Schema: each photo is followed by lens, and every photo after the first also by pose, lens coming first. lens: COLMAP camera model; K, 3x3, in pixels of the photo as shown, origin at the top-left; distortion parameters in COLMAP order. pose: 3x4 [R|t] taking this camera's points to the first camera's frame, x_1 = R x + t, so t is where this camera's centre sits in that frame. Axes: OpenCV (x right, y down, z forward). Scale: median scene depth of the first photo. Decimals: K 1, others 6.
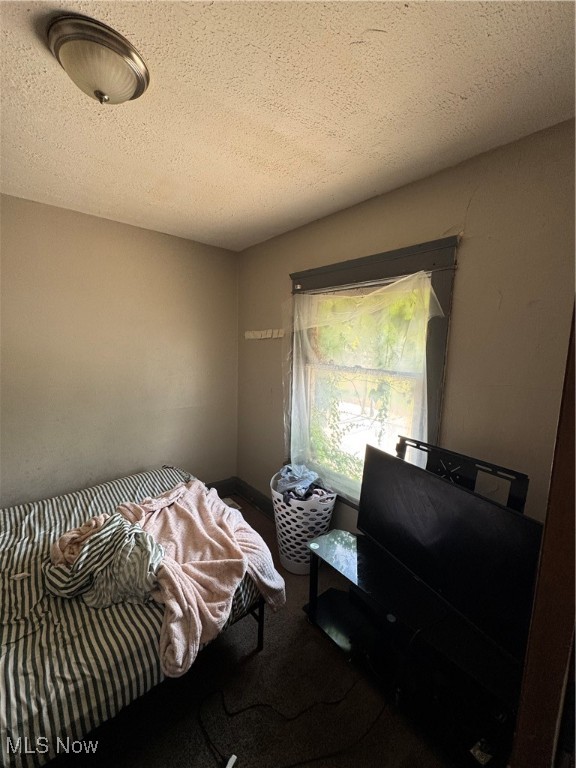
lens RADIAL K [[307.2, 0, 288.8], [0, 307.2, 383.9], [0, 0, 1]] dist [-0.003842, 0.000642]
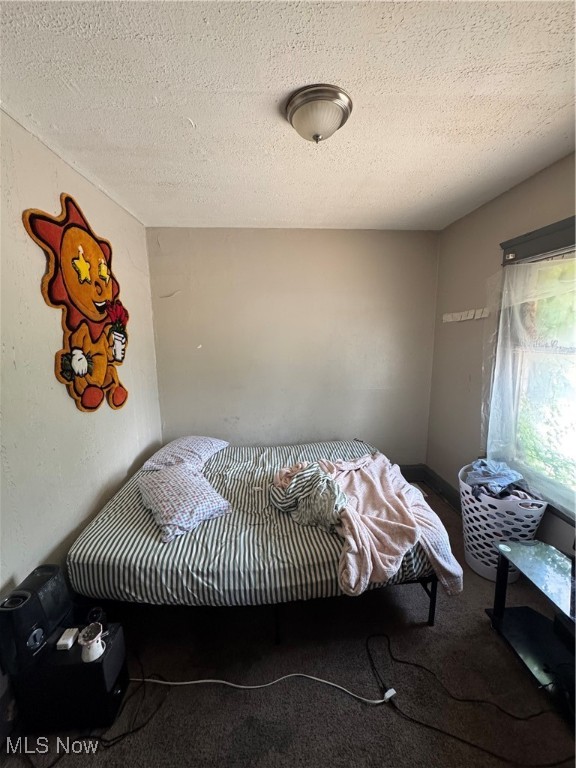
lens RADIAL K [[307.2, 0, 288.8], [0, 307.2, 383.9], [0, 0, 1]] dist [-0.003842, 0.000642]
pose [[0.807799, 0.058638, -0.586534, 0.060710], [-0.040896, 0.998217, 0.043473, 0.032394], [0.588037, -0.011131, 0.808757, -0.073904]]
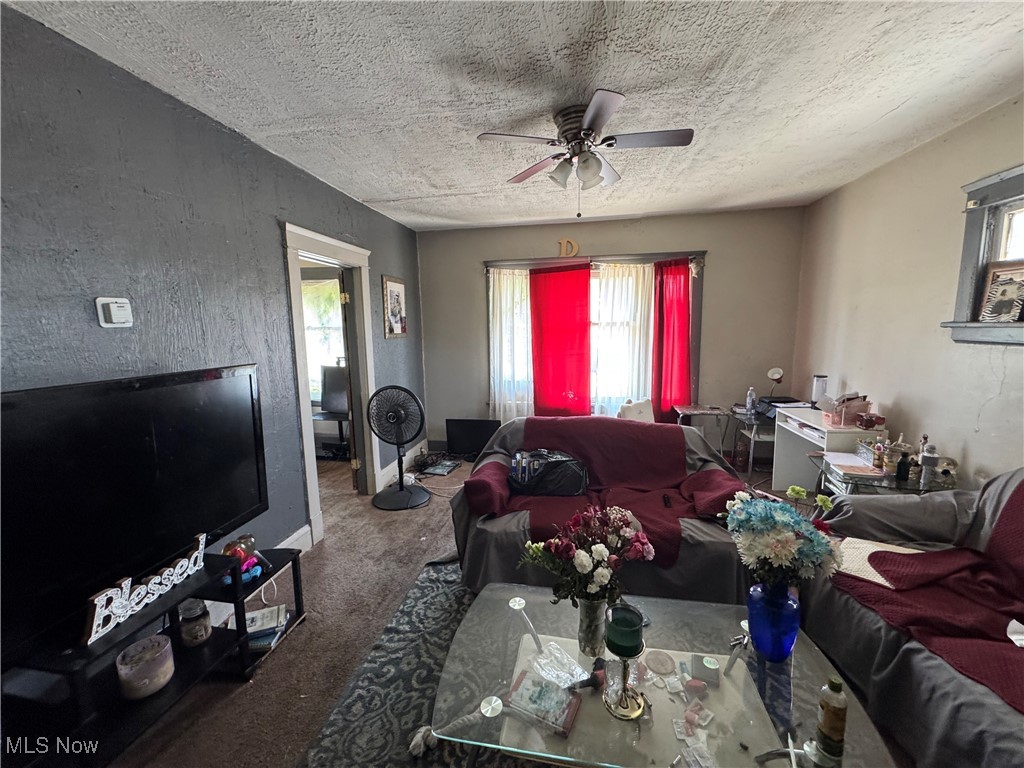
lens RADIAL K [[409.6, 0, 512.5], [0, 409.6, 383.1], [0, 0, 1]] dist [-0.003842, 0.000642]
pose [[0.755110, -0.124557, 0.643657, -0.459346], [0.110678, 0.991914, 0.062108, 0.253955], [-0.646188, 0.024340, 0.762790, -1.576702]]
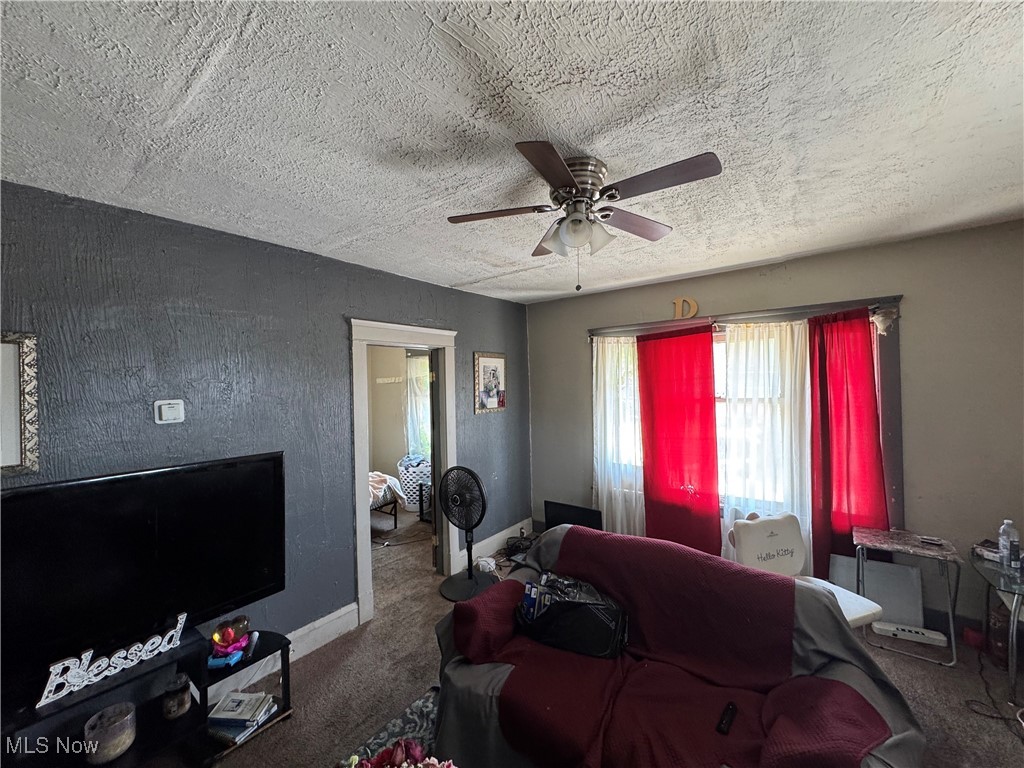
lens RADIAL K [[409.6, 0, 512.5], [0, 409.6, 383.1], [0, 0, 1]] dist [-0.003842, 0.000642]
pose [[0.971914, -0.042872, 0.231398, 0.064570], [0.070053, 0.991398, -0.110553, 0.183549], [-0.224668, 0.123658, 0.966557, -1.640357]]
